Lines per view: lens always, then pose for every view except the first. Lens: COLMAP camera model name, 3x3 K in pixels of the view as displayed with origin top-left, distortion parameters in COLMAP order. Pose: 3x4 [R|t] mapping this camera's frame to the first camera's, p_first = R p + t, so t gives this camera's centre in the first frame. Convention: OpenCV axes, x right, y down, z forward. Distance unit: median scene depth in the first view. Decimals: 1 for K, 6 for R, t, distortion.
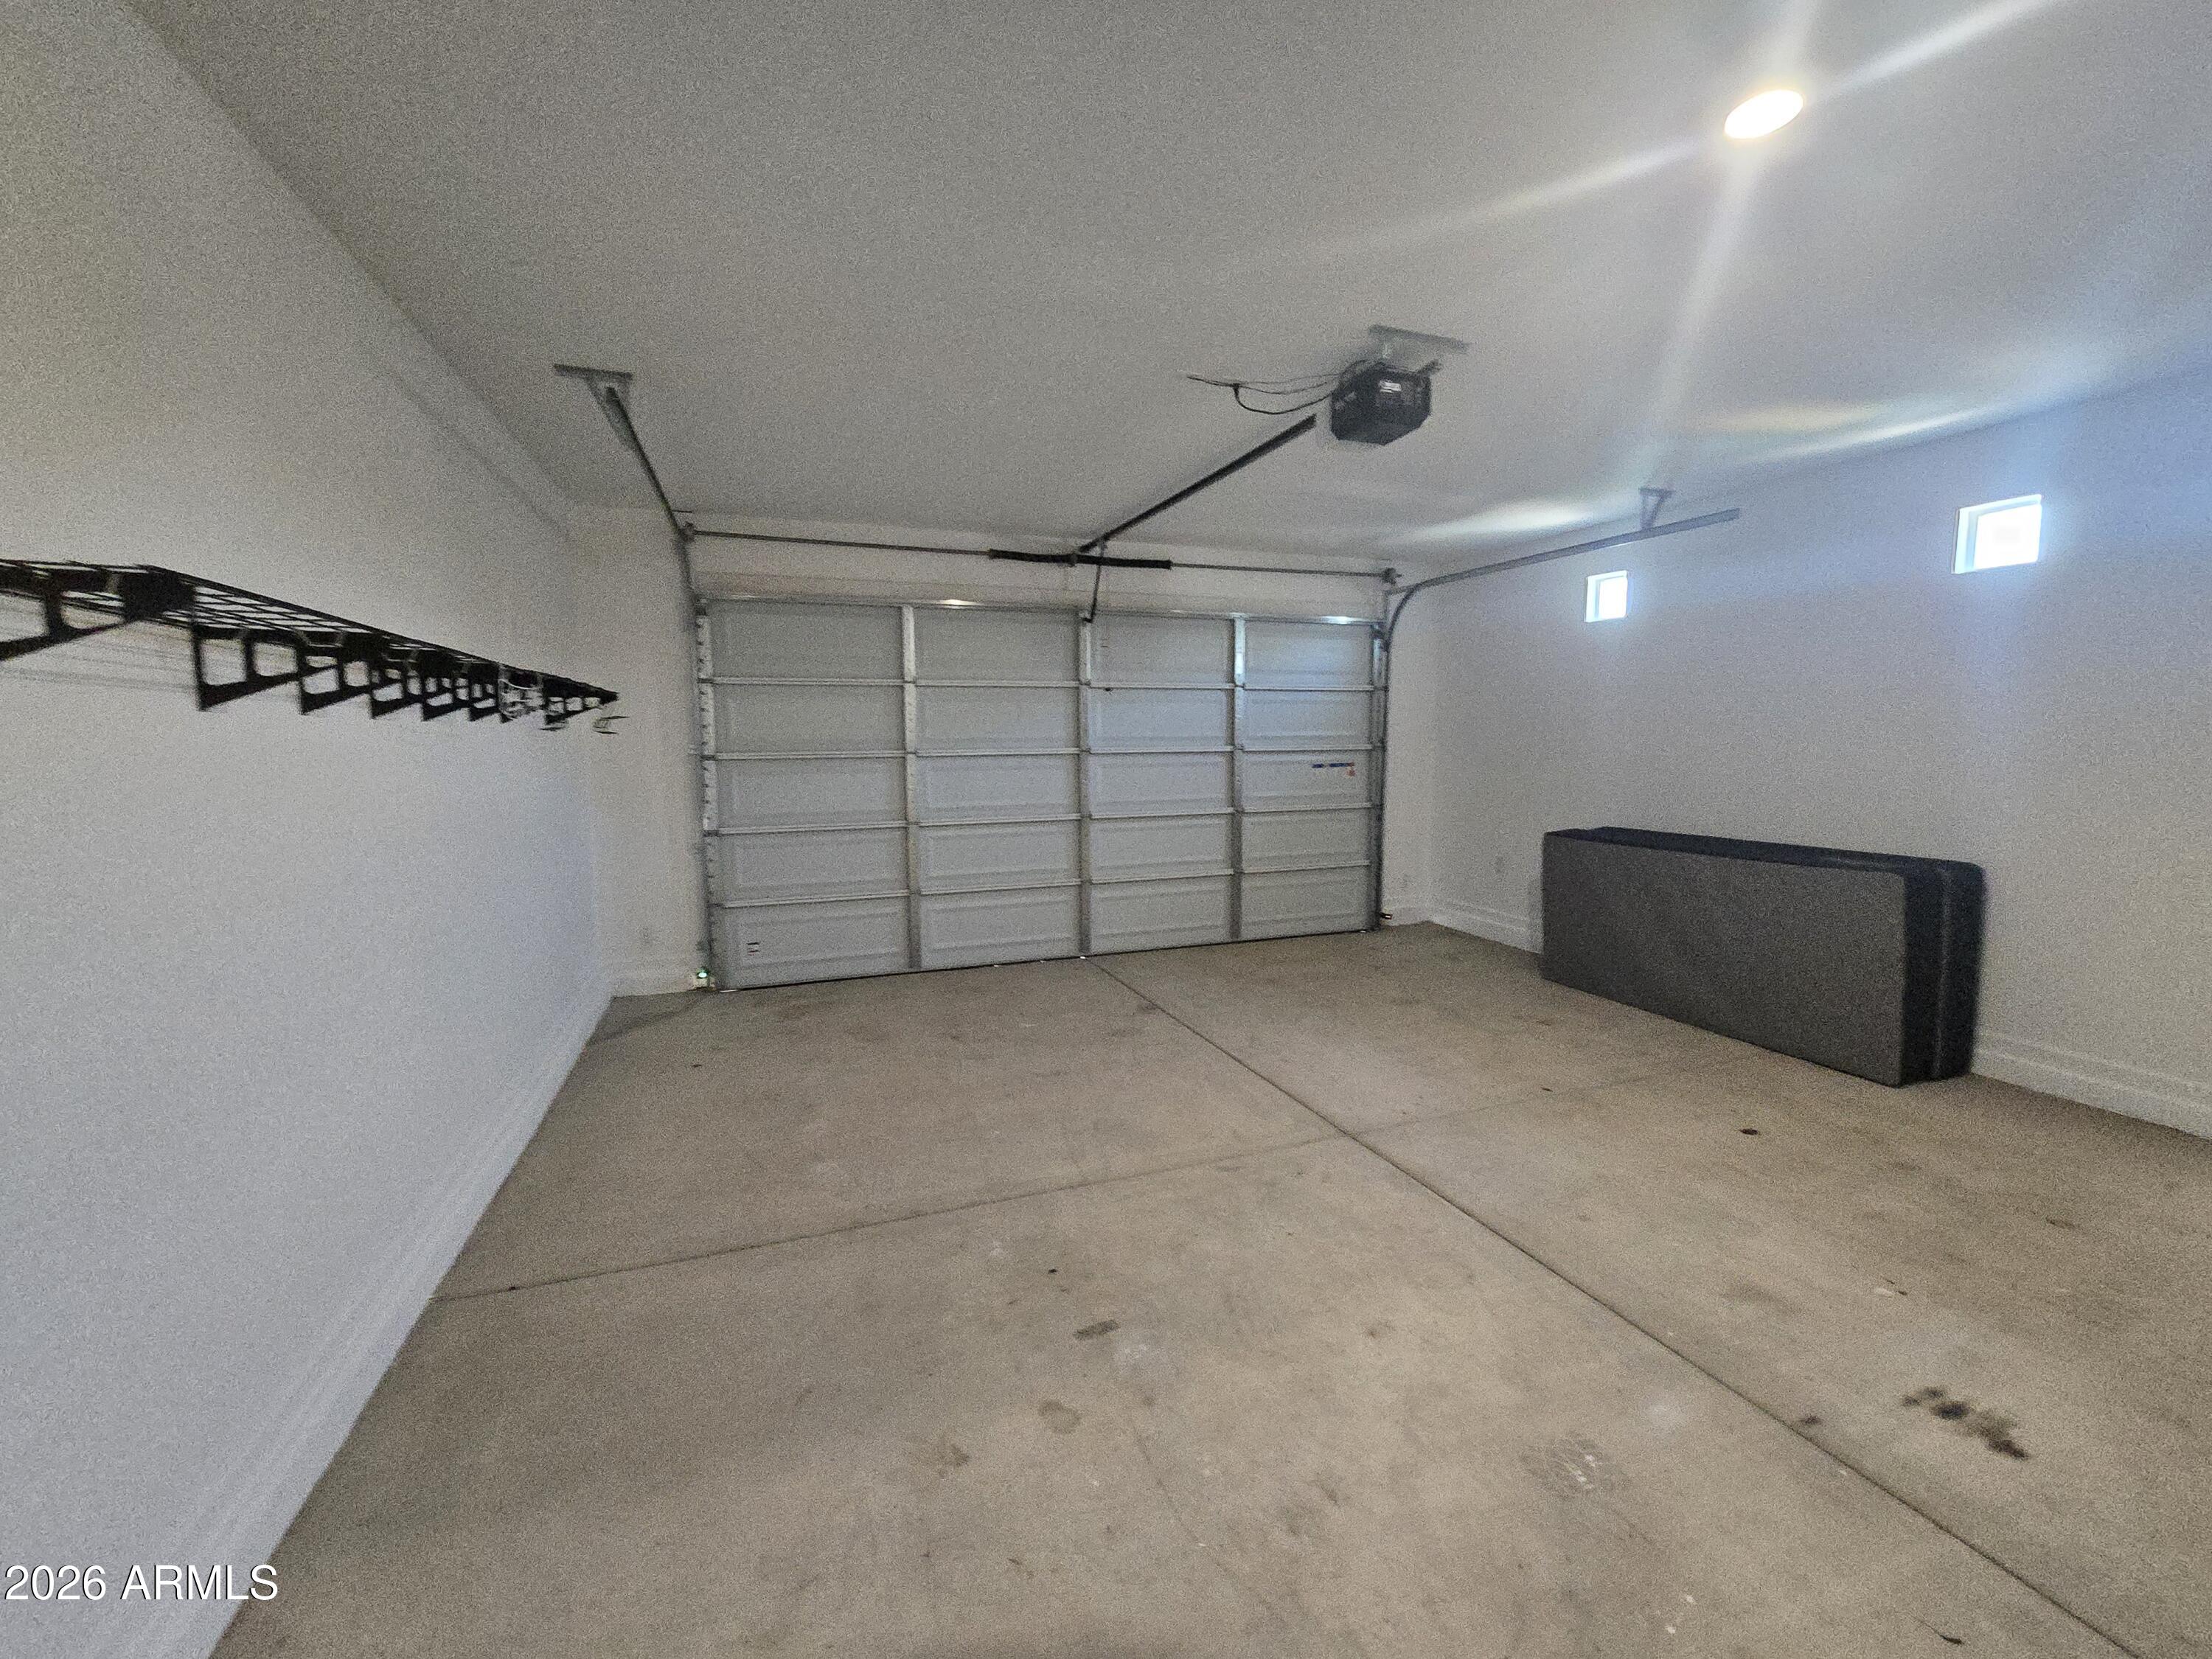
lens RADIAL K [[915.5, 0, 1102.9], [0, 915.5, 821.8], [0, 0, 1]] dist [-0.008828, 0.003288]
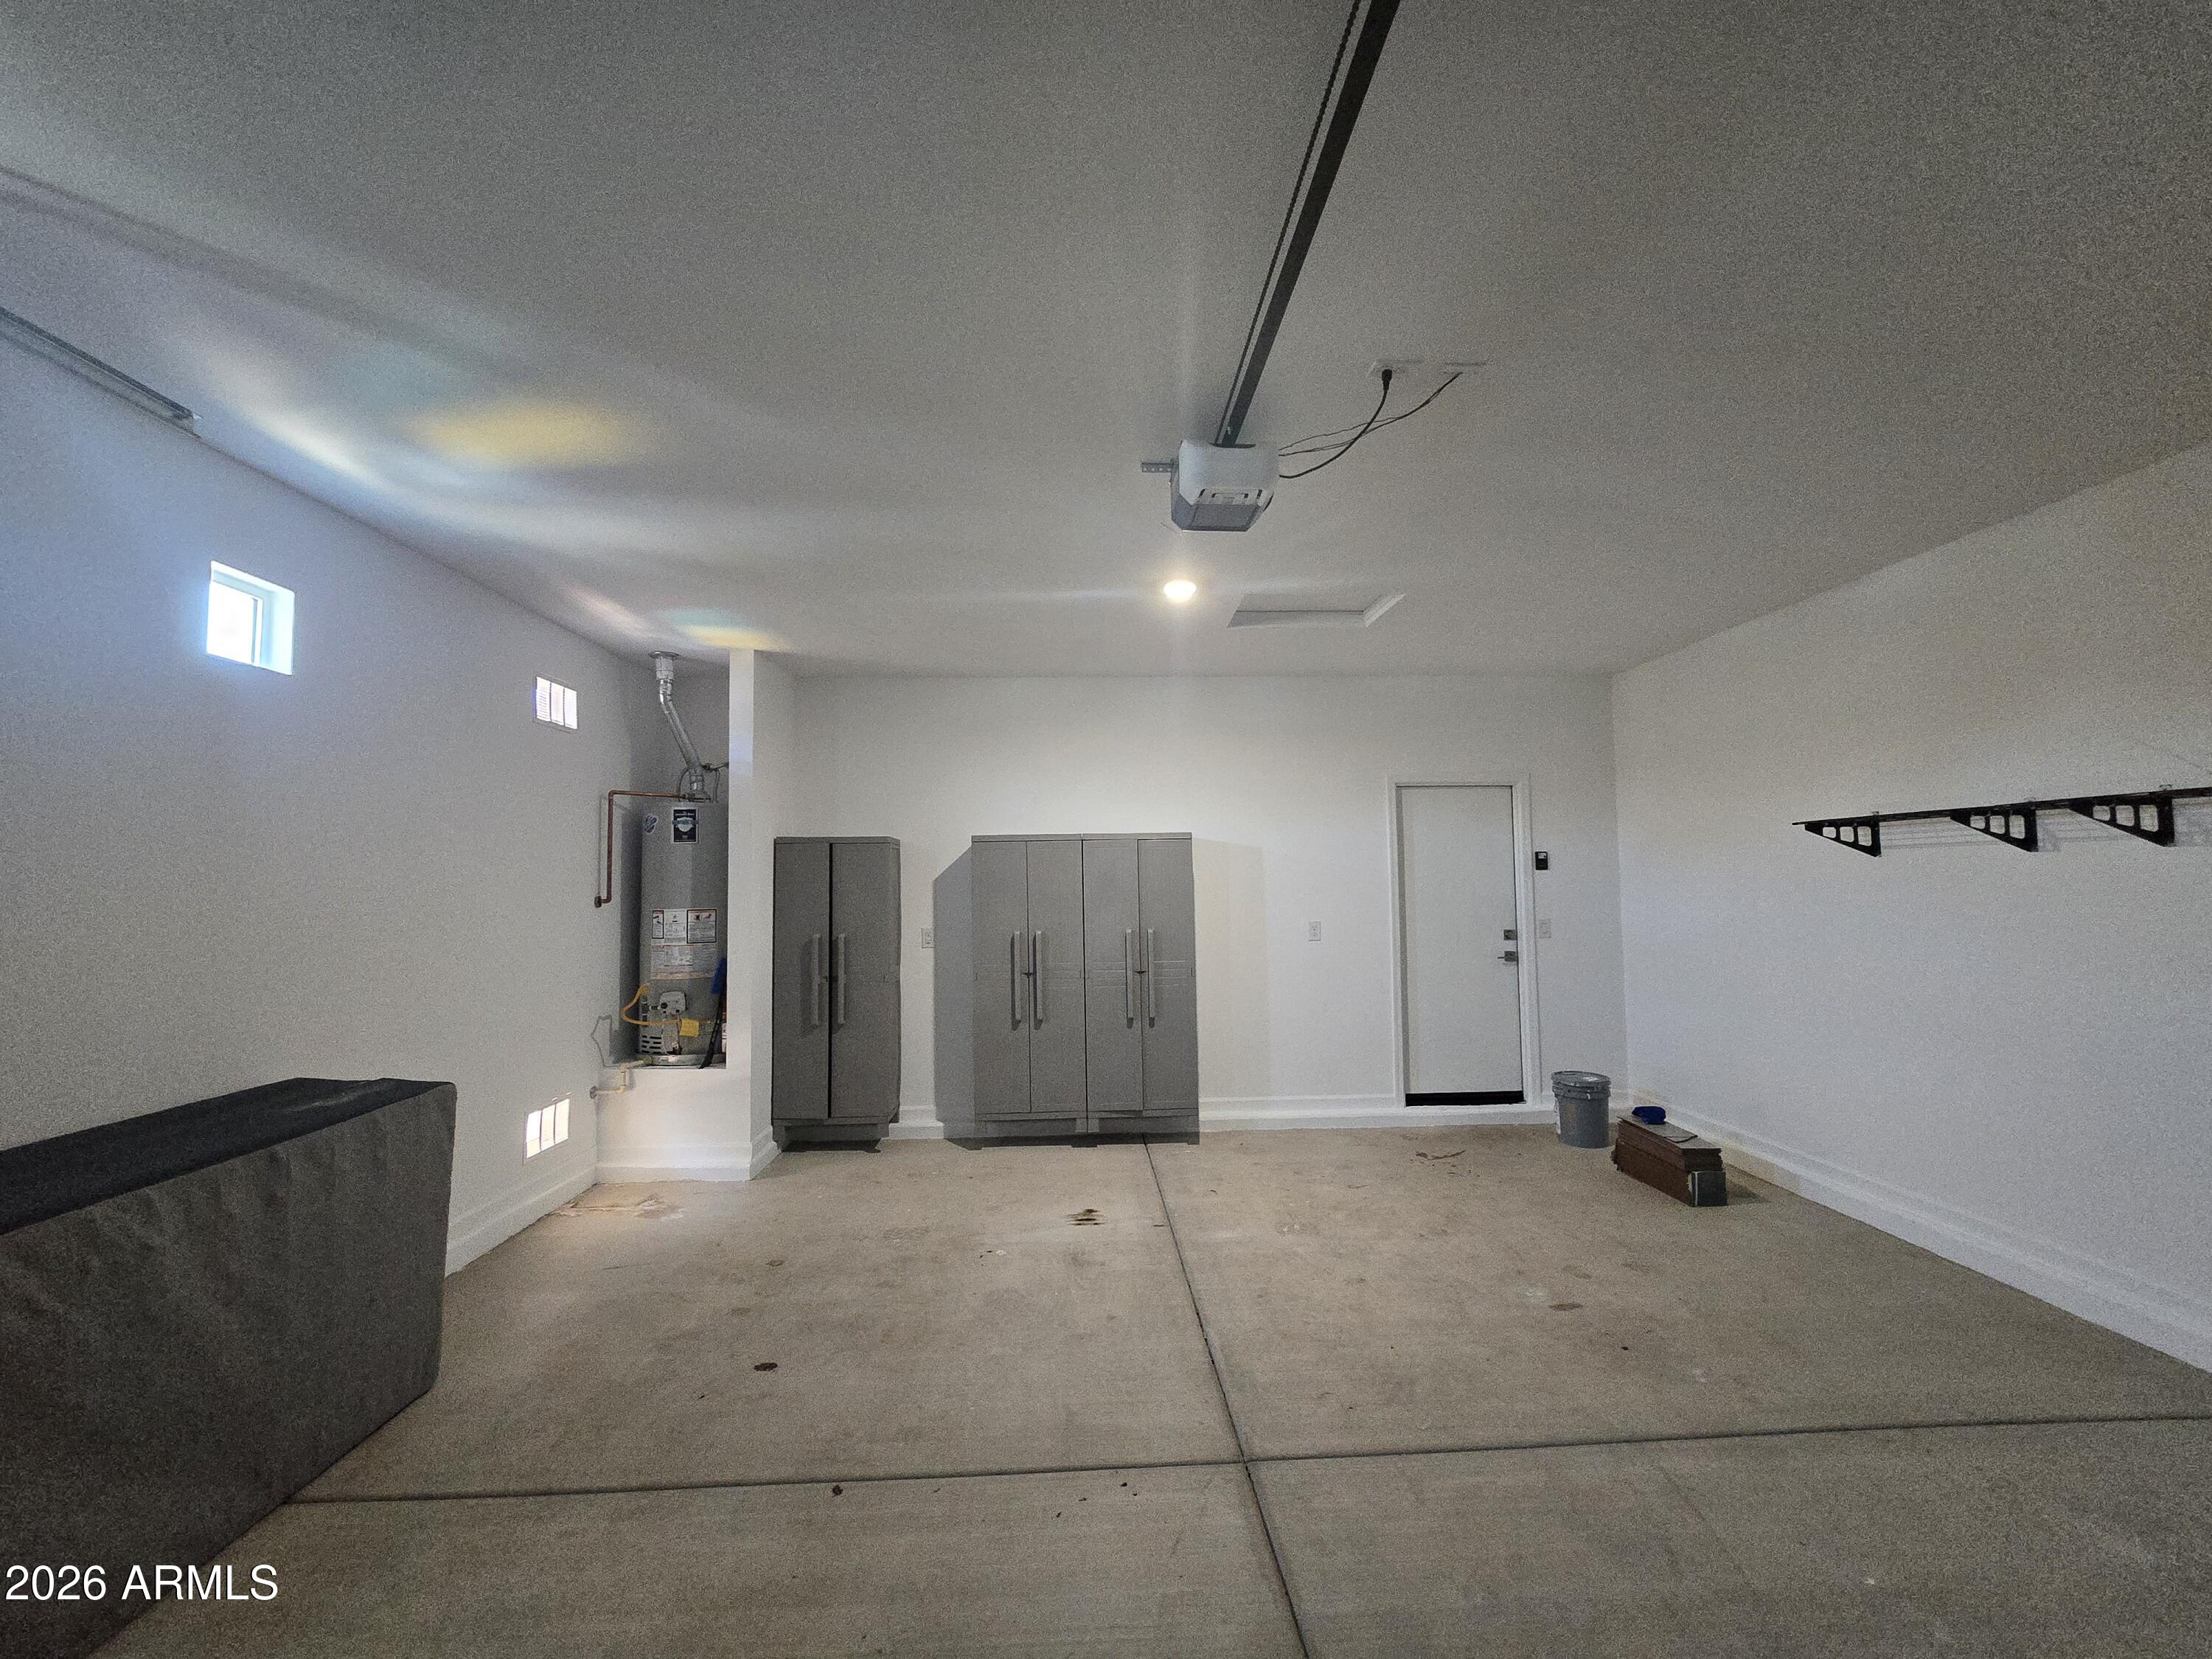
lens RADIAL K [[915.5, 0, 1117.0], [0, 915.5, 830.8], [0, 0, 1]] dist [-0.008828, 0.003288]
pose [[-0.956188, 0.035015, 0.290650, 0.159998], [0.047197, 0.998272, 0.035008, -0.175373], [-0.288922, 0.047192, -0.956189, 1.829993]]
